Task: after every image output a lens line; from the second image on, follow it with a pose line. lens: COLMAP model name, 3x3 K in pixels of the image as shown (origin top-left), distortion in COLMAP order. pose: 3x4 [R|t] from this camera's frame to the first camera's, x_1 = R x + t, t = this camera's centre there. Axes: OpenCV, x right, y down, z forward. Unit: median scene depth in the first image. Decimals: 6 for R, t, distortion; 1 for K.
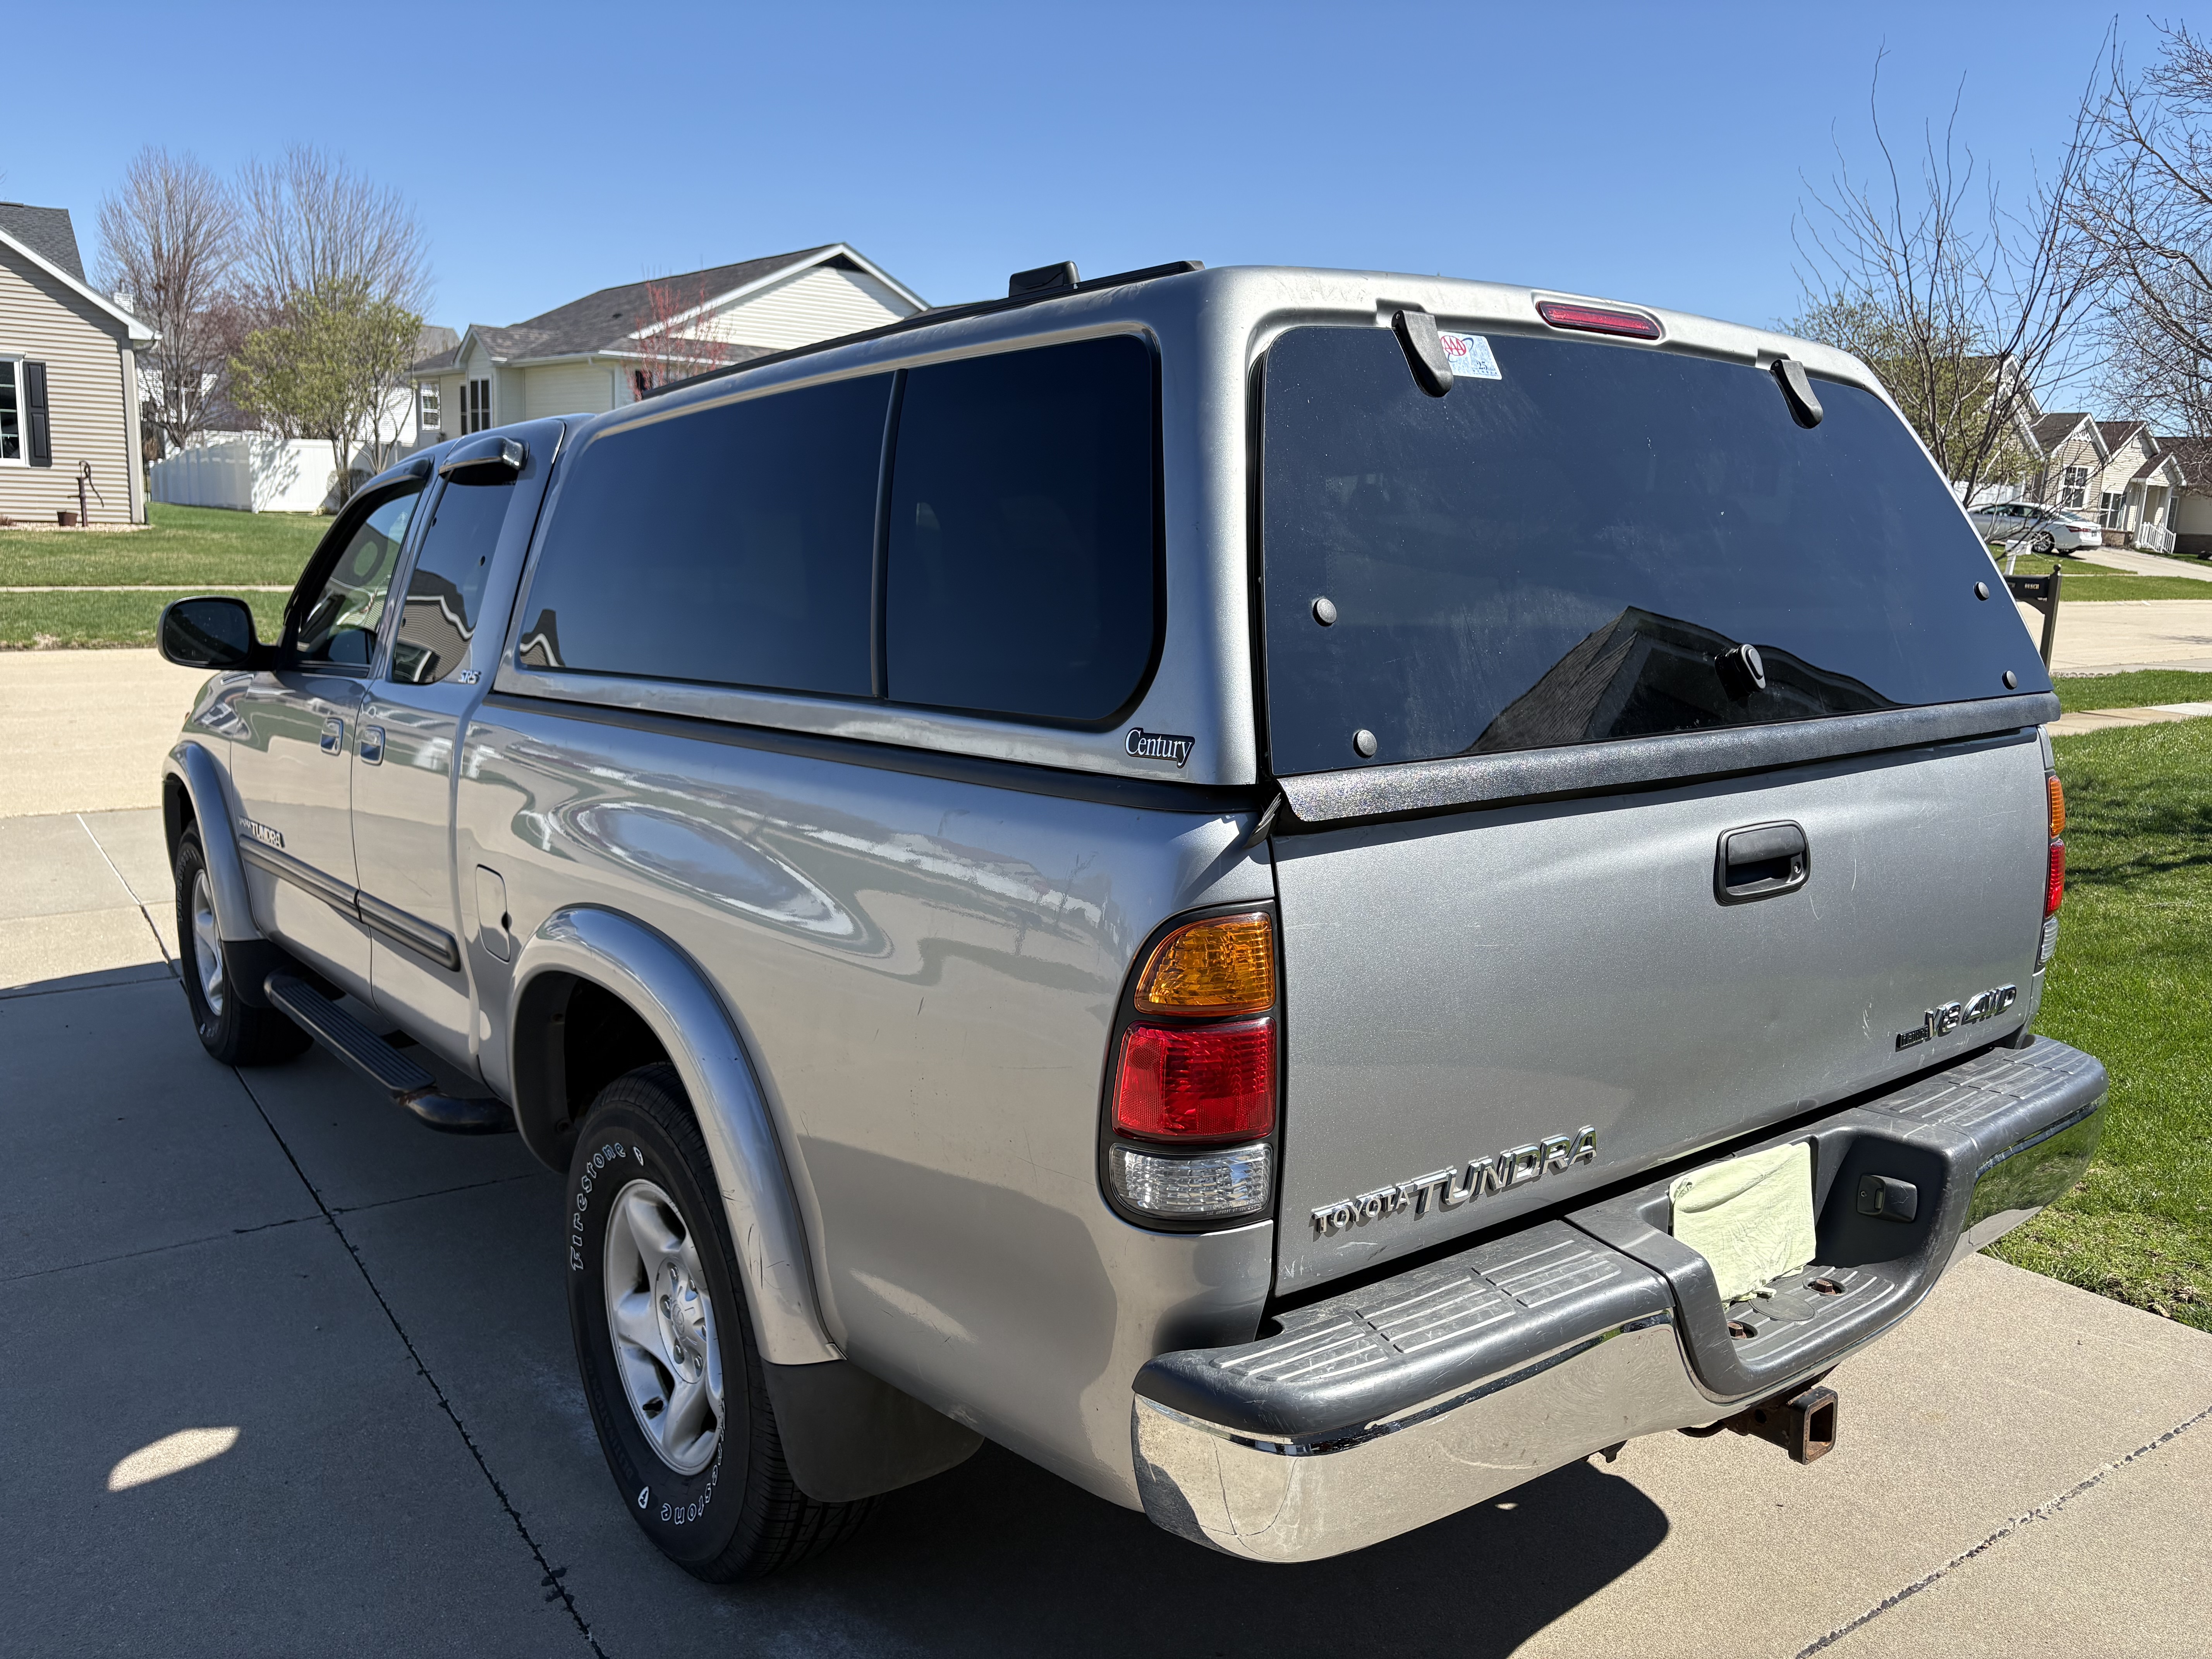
lens RADIAL K [[1738.2, 0, 1106.0], [0, 1738.2, 829.5], [0, 0, 1]] dist [0.001601, 0.002744]
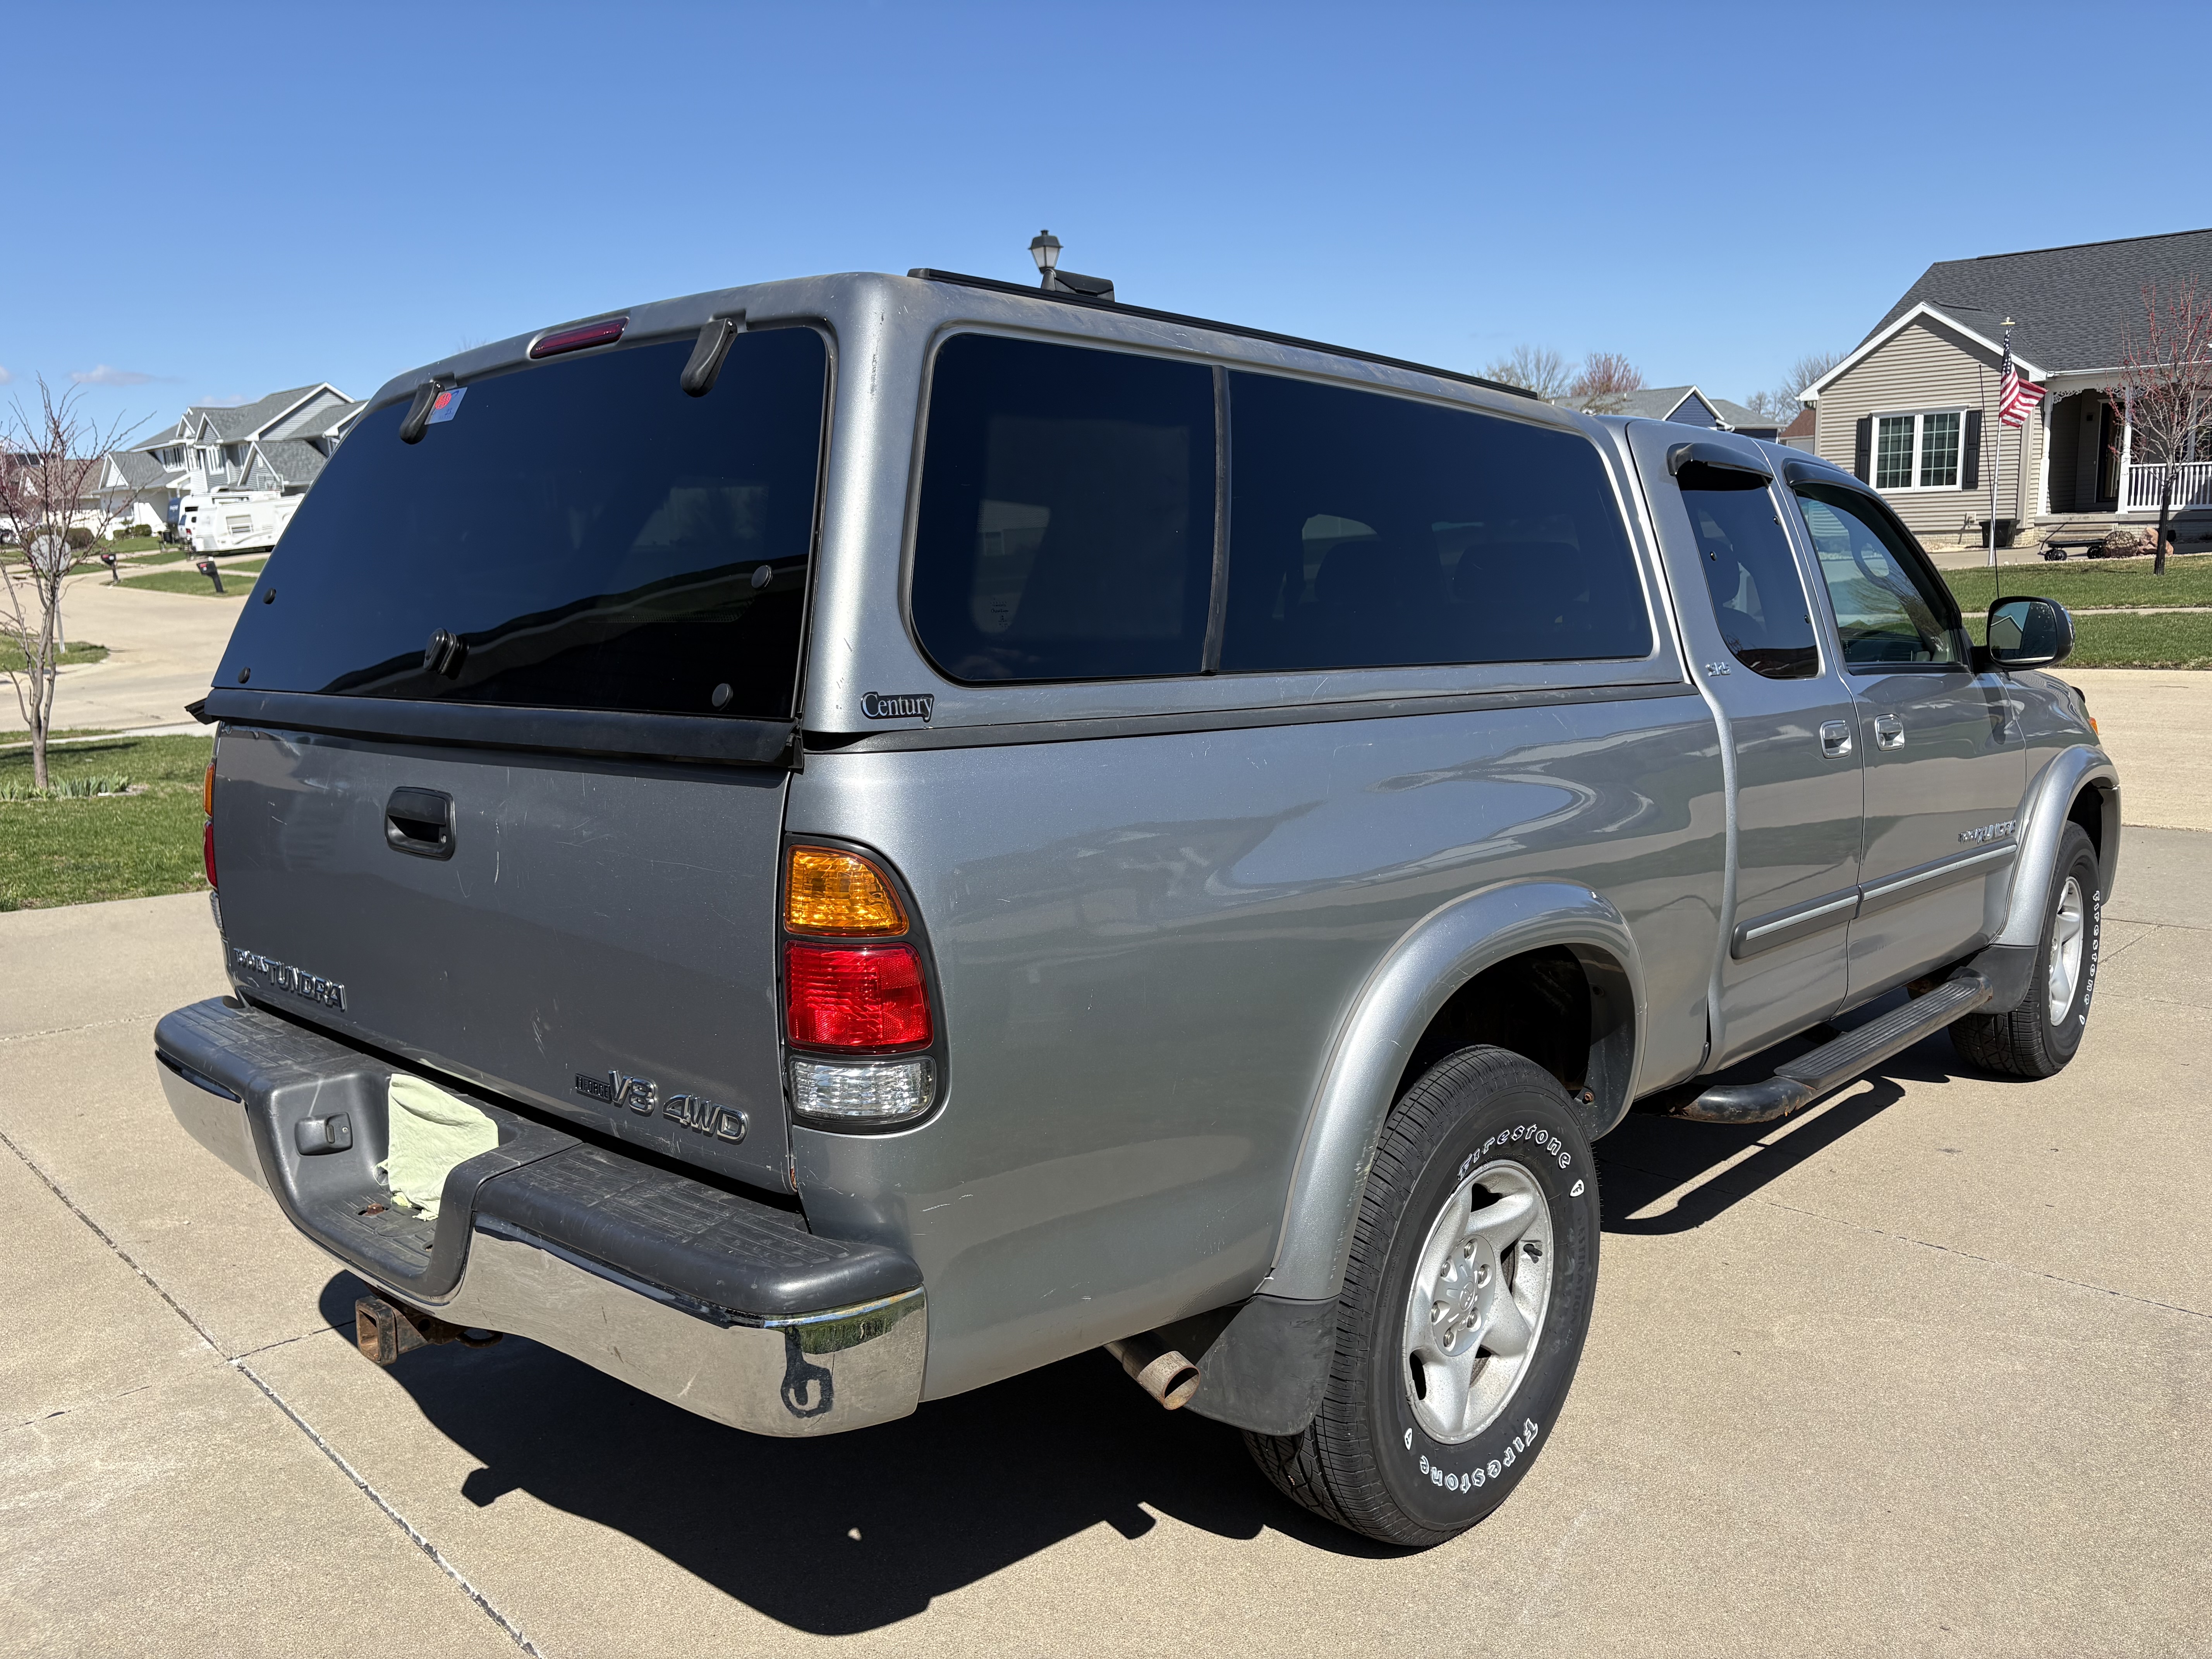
lens RADIAL K [[1693.4, 0, 1106.0], [0, 1693.4, 829.5], [0, 0, 1]] dist [0.039713, -0.001628]
pose [[0.155534, 0.131309, -0.979064, 1.401185], [-0.140404, 0.984002, 0.109667, -0.145930], [0.977802, 0.120407, 0.171482, 1.151379]]
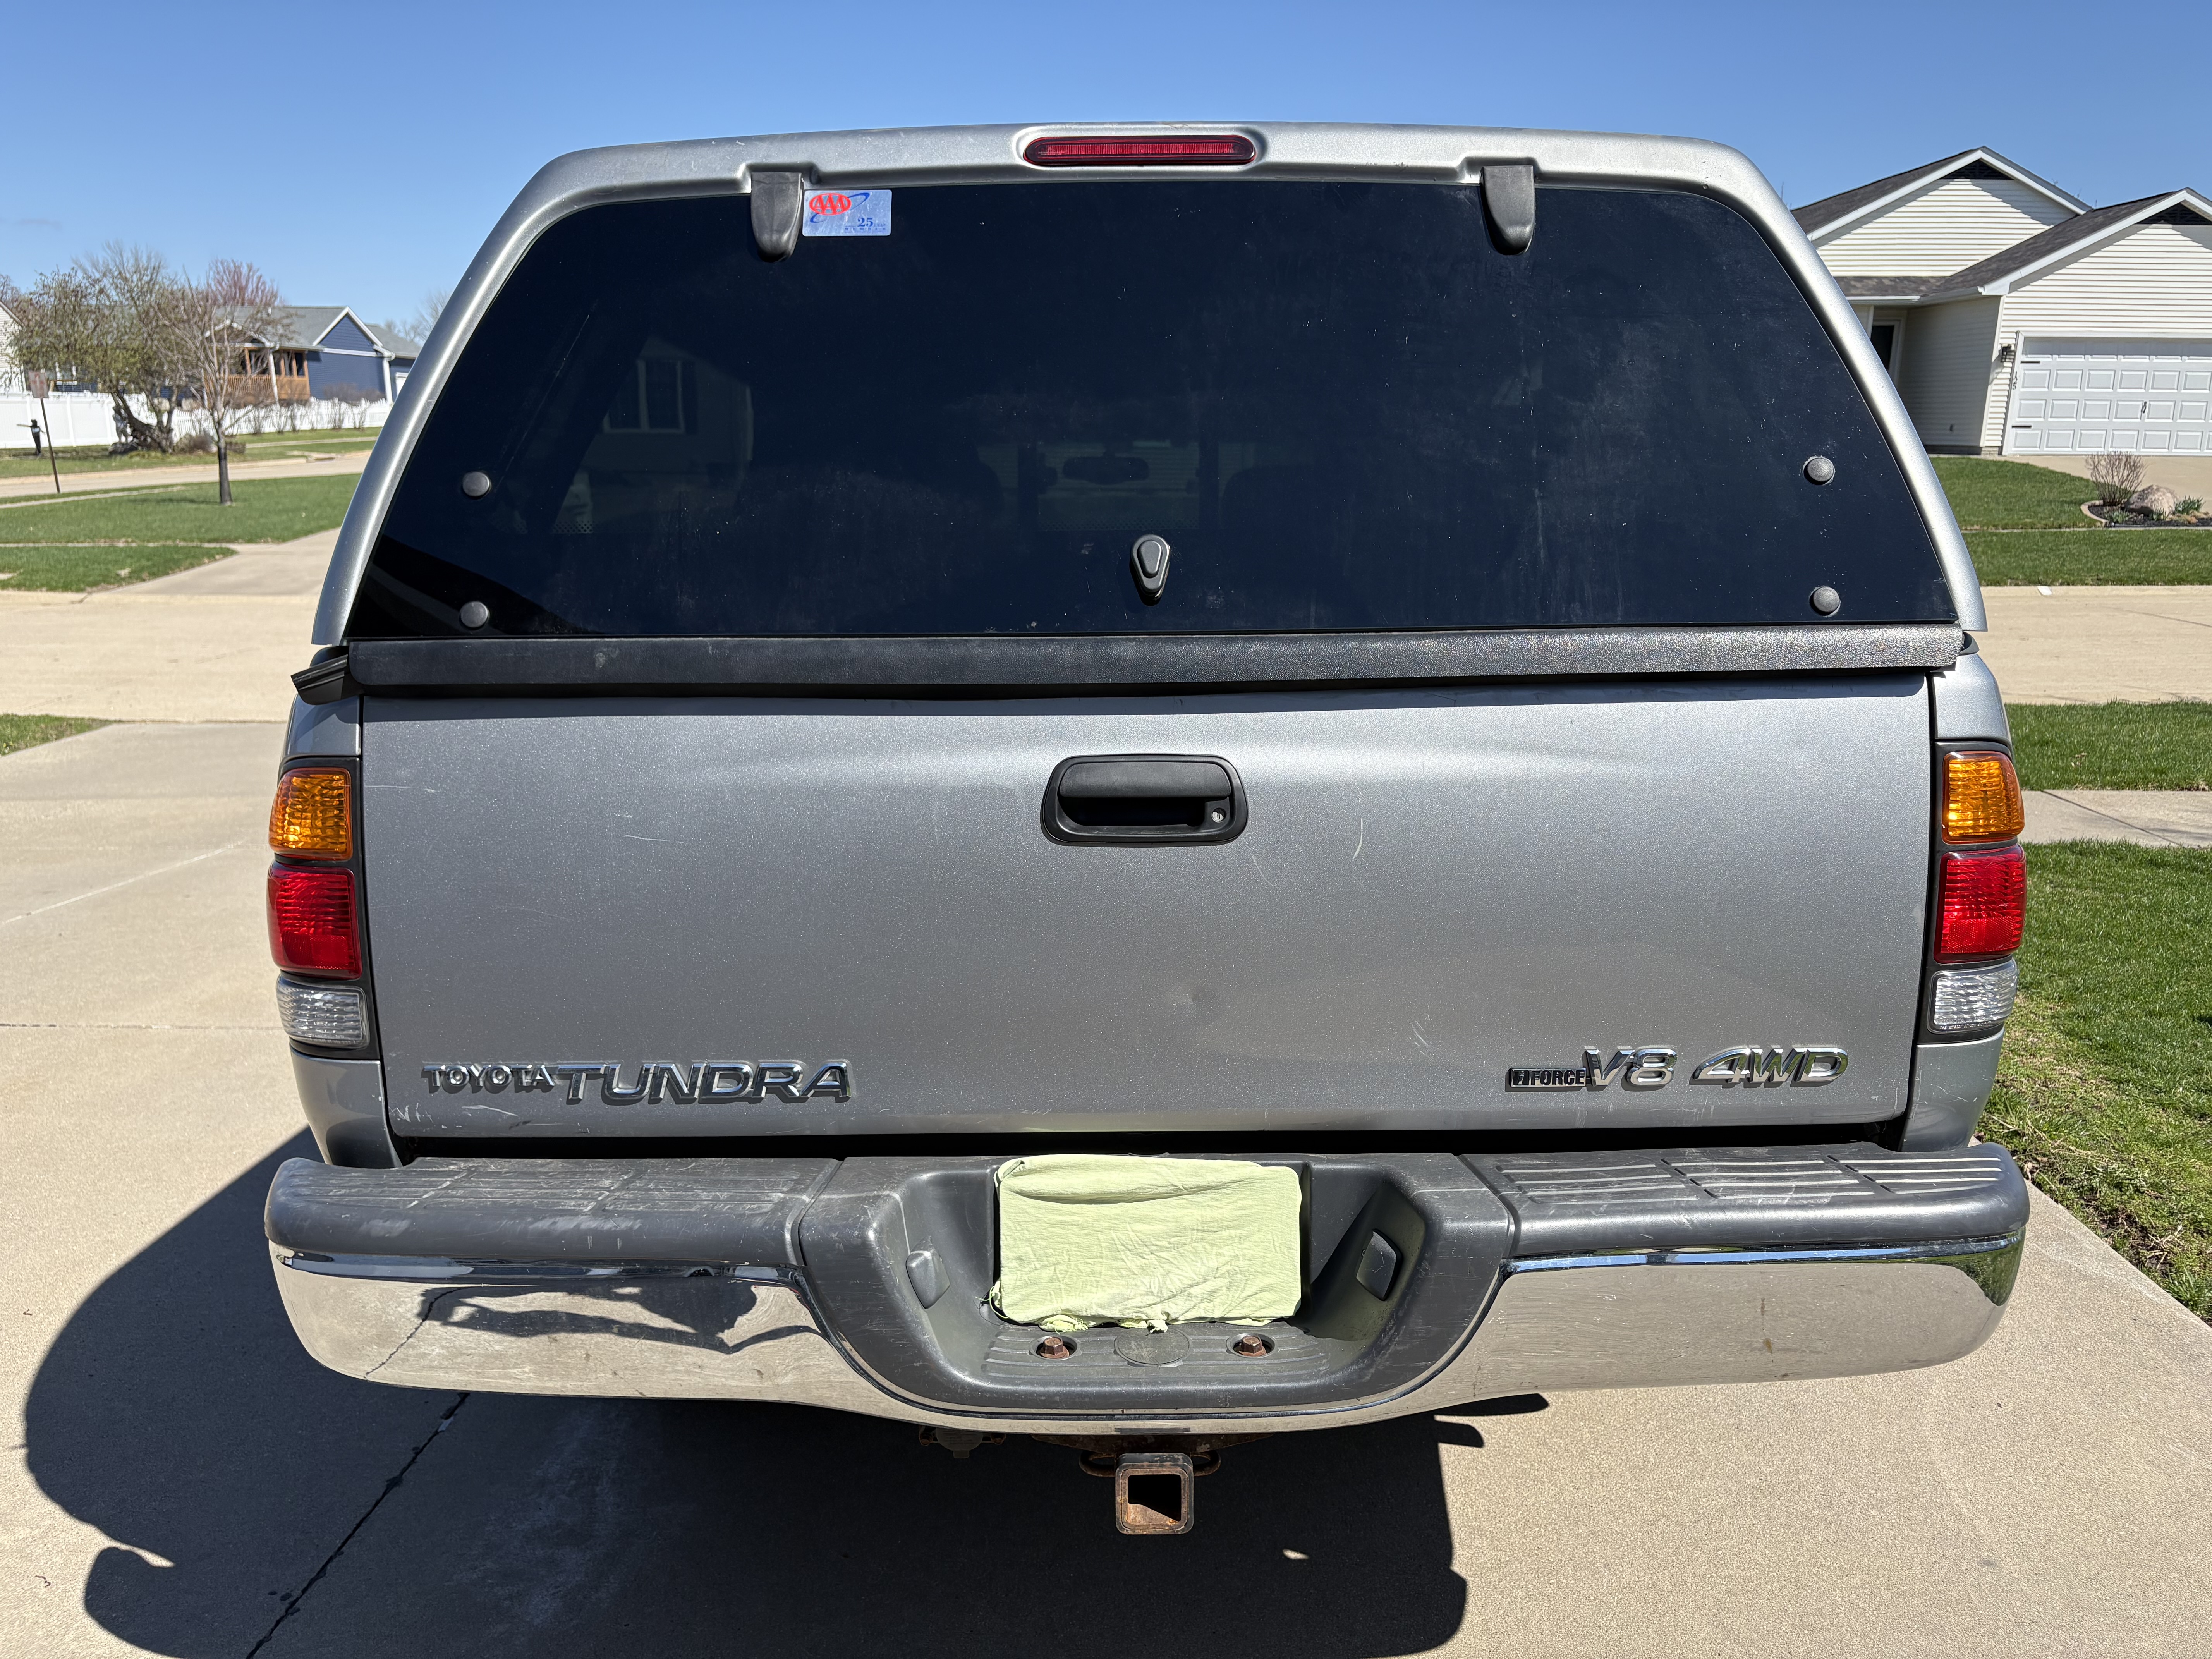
lens RADIAL K [[1693.4, 0, 1106.0], [0, 1693.4, 829.5], [0, 0, 1]] dist [0.039713, -0.001628]
pose [[0.787248, 0.104302, -0.607751, 0.789356], [-0.087230, 0.994517, 0.057685, -0.011704], [0.610435, 0.007602, 0.792030, 0.330248]]
